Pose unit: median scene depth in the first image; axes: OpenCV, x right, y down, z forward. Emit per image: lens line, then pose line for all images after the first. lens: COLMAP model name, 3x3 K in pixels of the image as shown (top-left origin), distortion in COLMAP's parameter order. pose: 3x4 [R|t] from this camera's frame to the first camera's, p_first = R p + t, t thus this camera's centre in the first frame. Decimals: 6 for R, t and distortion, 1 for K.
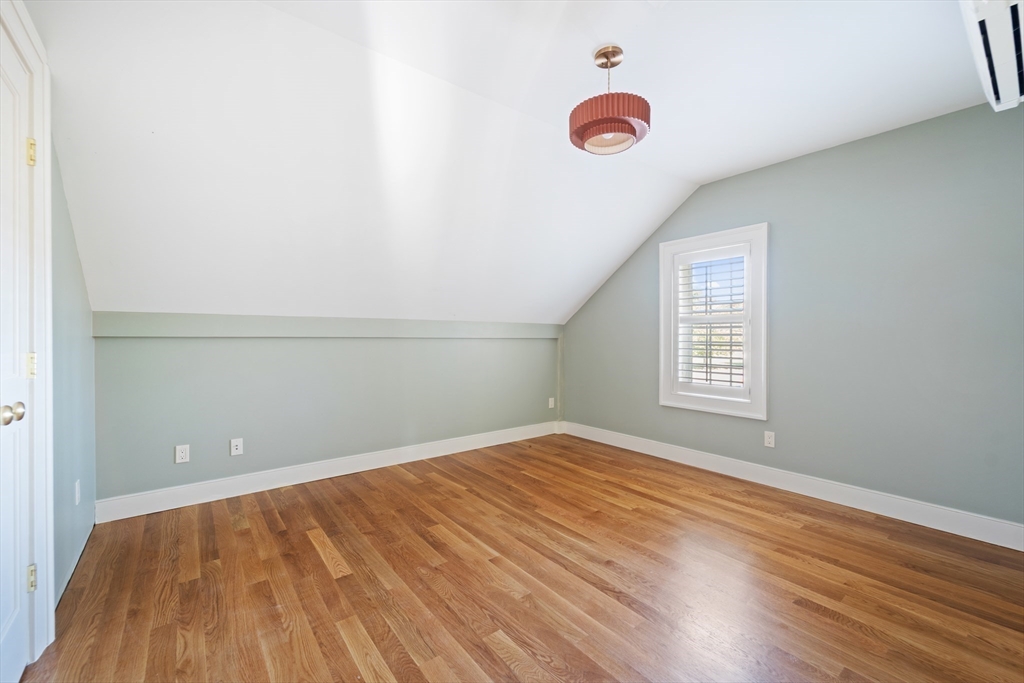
lens RADIAL K [[415.5, 0, 513.1], [0, 415.5, 337.6], [0, 0, 1]] dist [0.001523, -0.000703]
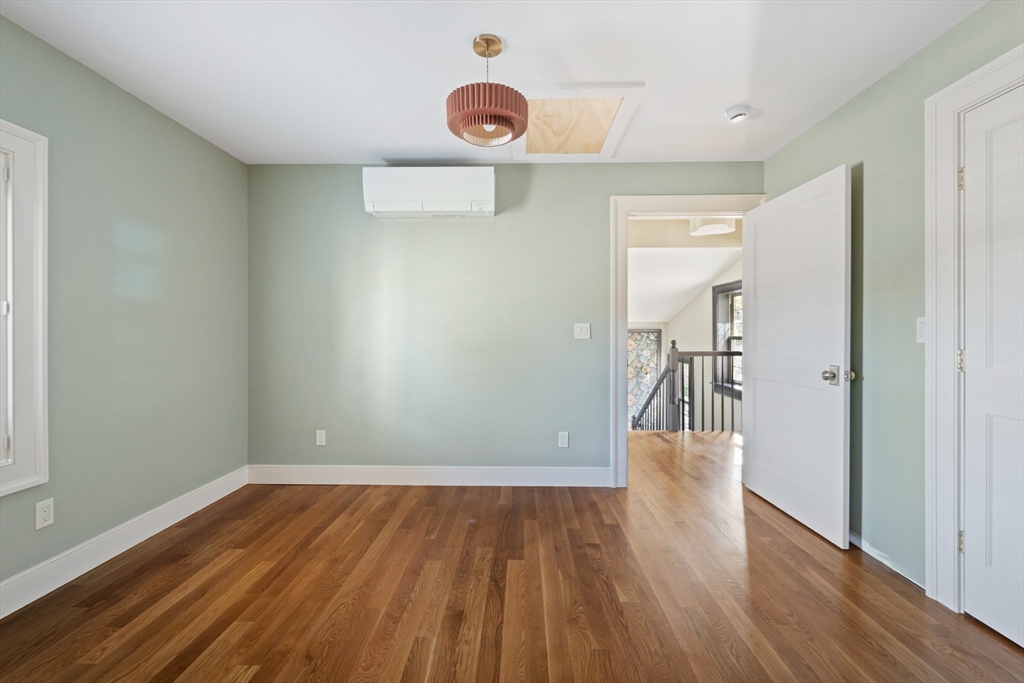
lens RADIAL K [[422.1, 0, 515.4], [0, 422.1, 332.1], [0, 0, 1]] dist [0.002035, -0.000174]
pose [[-0.777361, -0.001370, 0.629053, -0.272489], [0.002869, 0.999980, 0.005723, -0.010970], [-0.629048, 0.006254, -0.777342, 1.075009]]
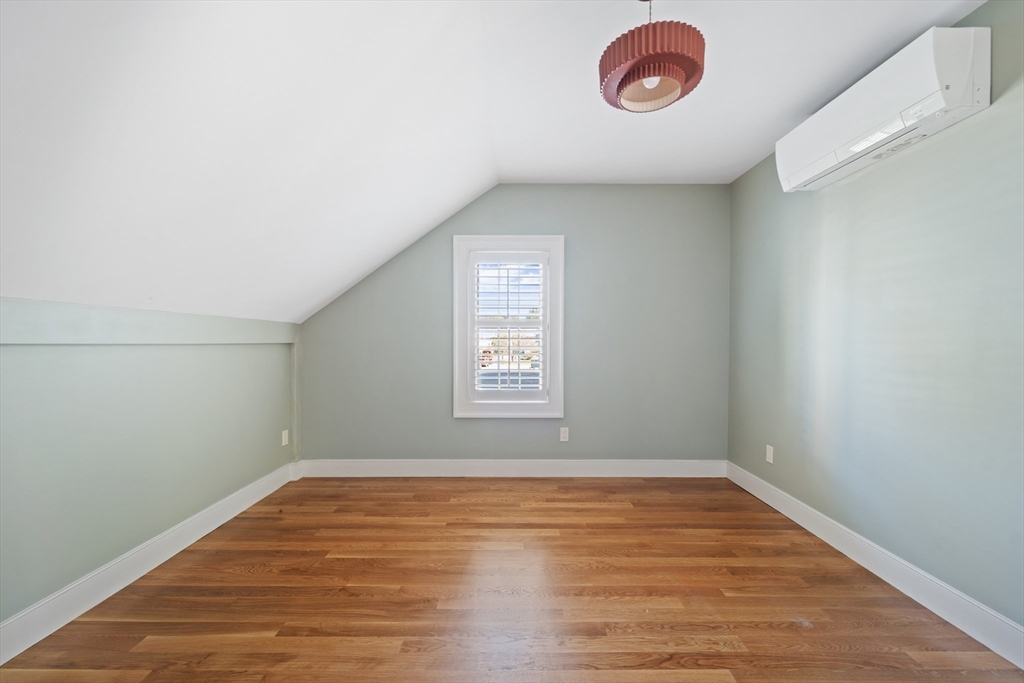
lens RADIAL K [[415.7, 0, 509.7], [0, 415.7, 345.0], [0, 0, 1]] dist [0.000672, -0.000433]
pose [[0.616450, -0.009024, 0.787343, -0.342368], [0.002440, 0.999951, 0.009550, -0.002215], [-0.787390, -0.003966, 0.616442, 0.451383]]
